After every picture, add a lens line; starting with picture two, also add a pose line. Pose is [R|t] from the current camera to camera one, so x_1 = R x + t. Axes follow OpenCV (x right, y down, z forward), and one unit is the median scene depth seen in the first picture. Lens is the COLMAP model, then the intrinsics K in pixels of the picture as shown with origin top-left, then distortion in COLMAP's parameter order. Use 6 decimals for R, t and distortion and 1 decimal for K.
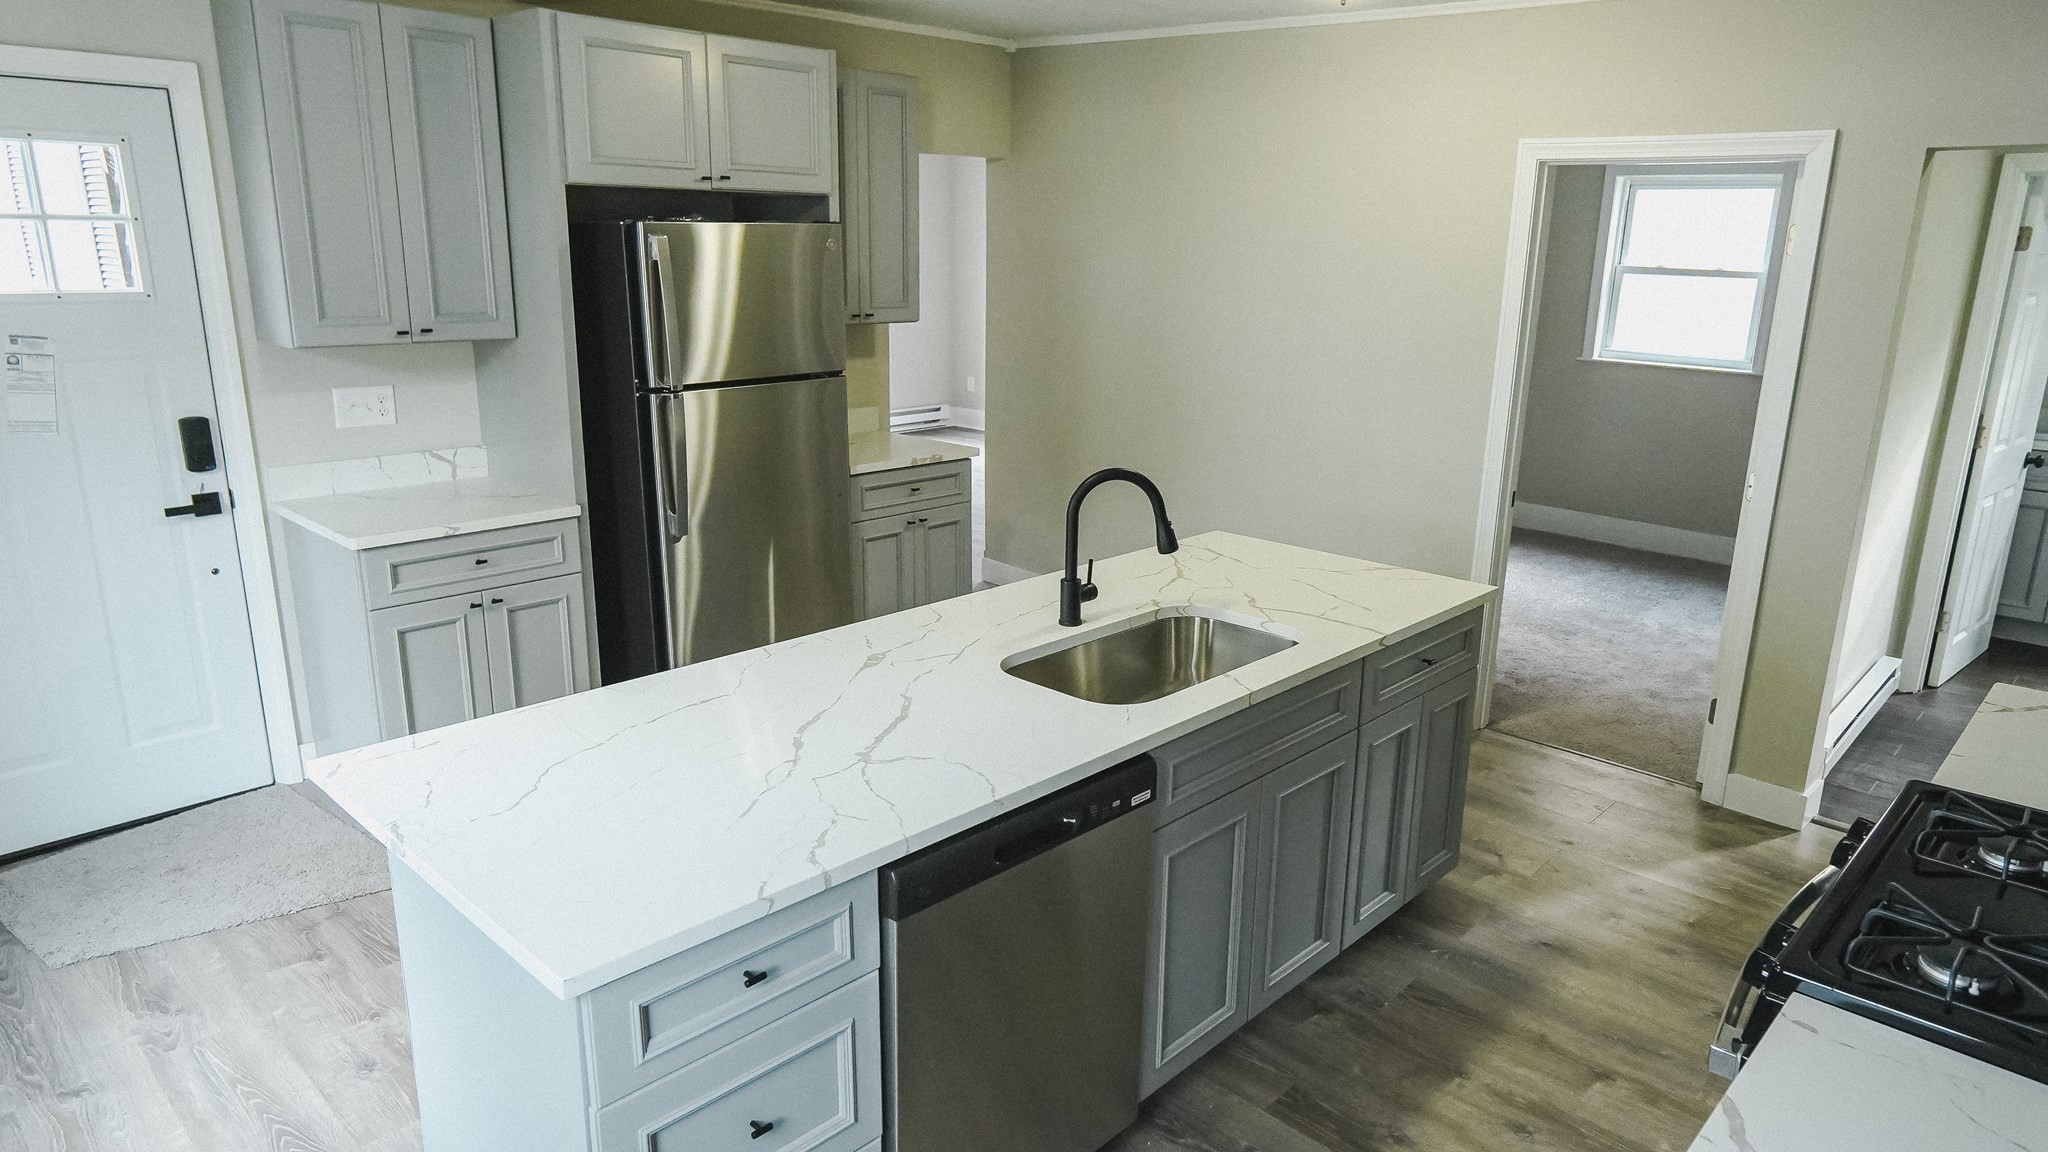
lens RADIAL K [[1260.9, 0, 1067.9], [0, 1260.9, 570.2], [0, 0, 1]] dist [-0.023568, -0.000642]
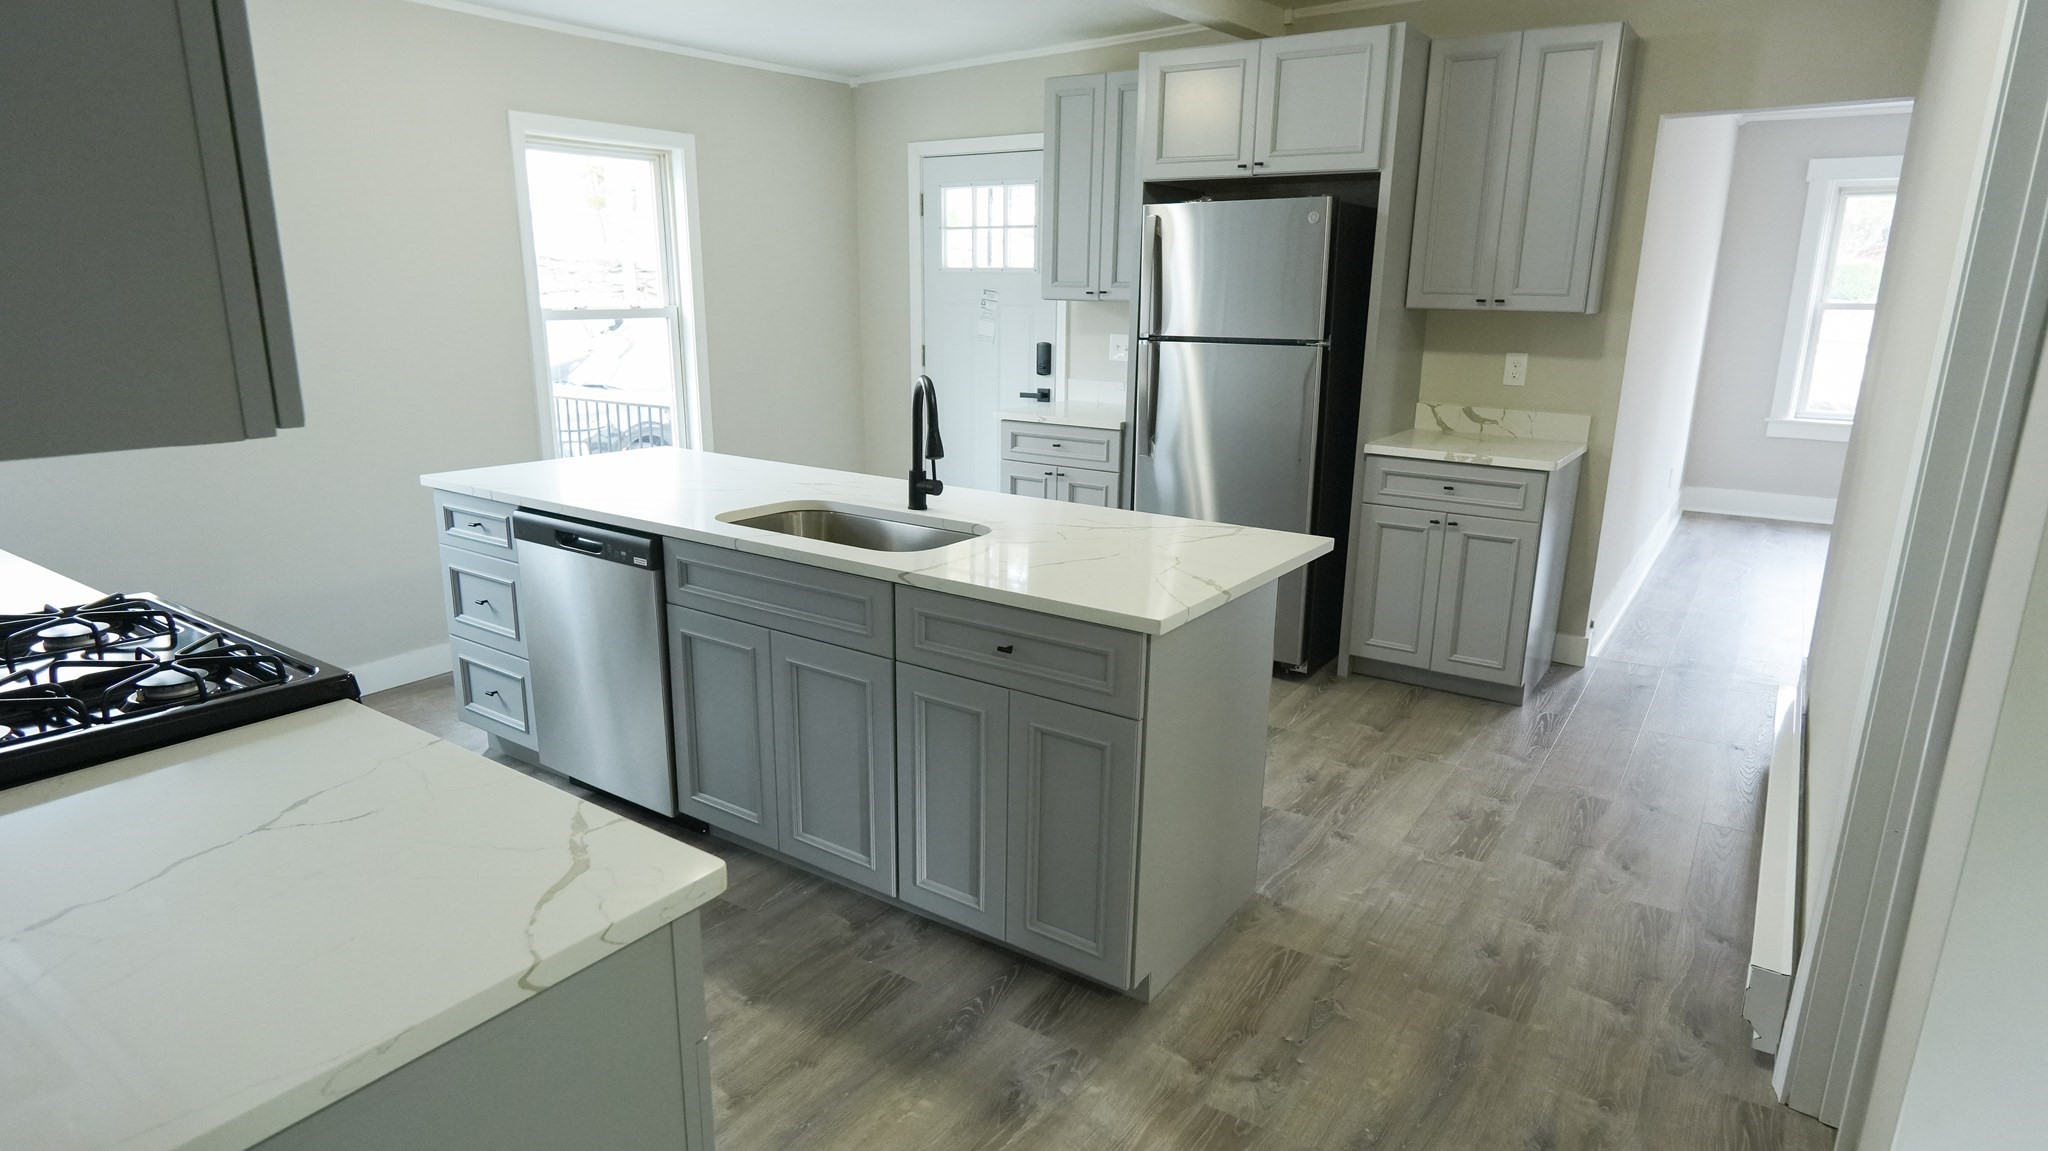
lens RADIAL K [[1142.2, 0, 1024.0], [0, 1142.2, 575.5], [0, 0, 1]] dist [0.002308, 0.000179]
pose [[0.144438, 0.224001, -0.963826, 0.875157], [-0.264478, 0.947343, 0.180535, -0.096334], [0.953514, 0.228835, 0.196076, 0.743617]]
